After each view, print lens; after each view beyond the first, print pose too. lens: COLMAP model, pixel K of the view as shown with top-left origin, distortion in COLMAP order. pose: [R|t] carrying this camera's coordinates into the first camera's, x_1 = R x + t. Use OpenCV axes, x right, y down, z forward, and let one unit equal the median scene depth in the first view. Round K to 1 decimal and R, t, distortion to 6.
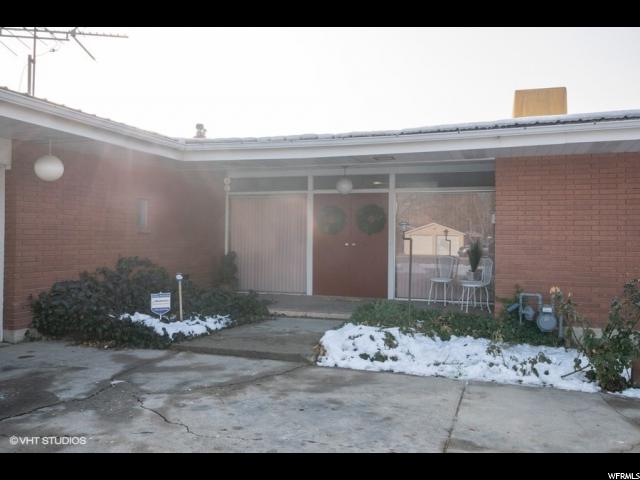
lens RADIAL K [[532.1, 0, 320.7], [0, 532.1, 220.6], [0, 0, 1]] dist [0.019080, 0.008068]
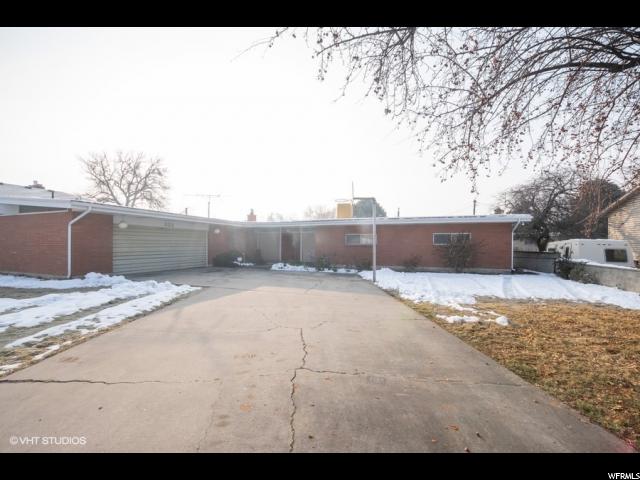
lens RADIAL K [[281.0, 0, 320.0], [0, 281.0, 240.0], [0, 0, 1]] dist [0.000186, -0.000005]
pose [[0.999816, -0.005613, -0.018320, 0.440539], [0.005915, 0.999847, 0.016465, -0.048968], [0.018225, -0.016570, 0.999697, -1.421029]]
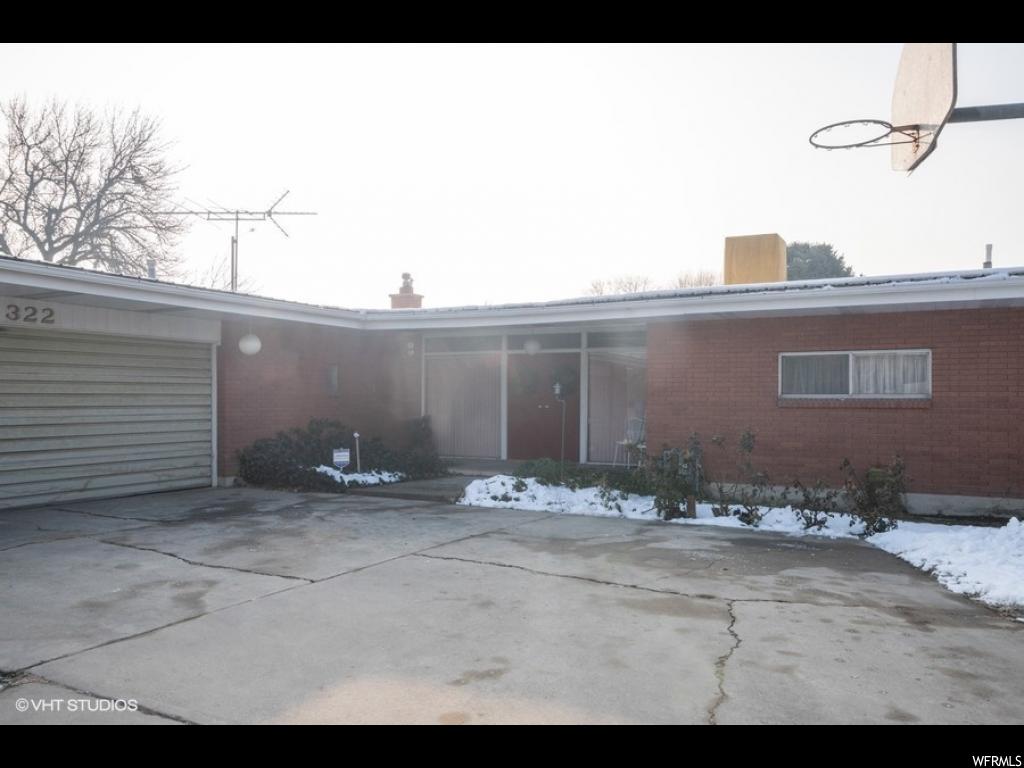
lens RADIAL K [[808.2, 0, 512.0], [0, 808.2, 384.0], [0, 0, 1]] dist [-0.000519, -0.000357]
pose [[0.987337, -0.008751, -0.158393, 0.344623], [0.010946, 0.999856, 0.012990, -0.023214], [0.158257, -0.014559, 0.987291, -0.669937]]
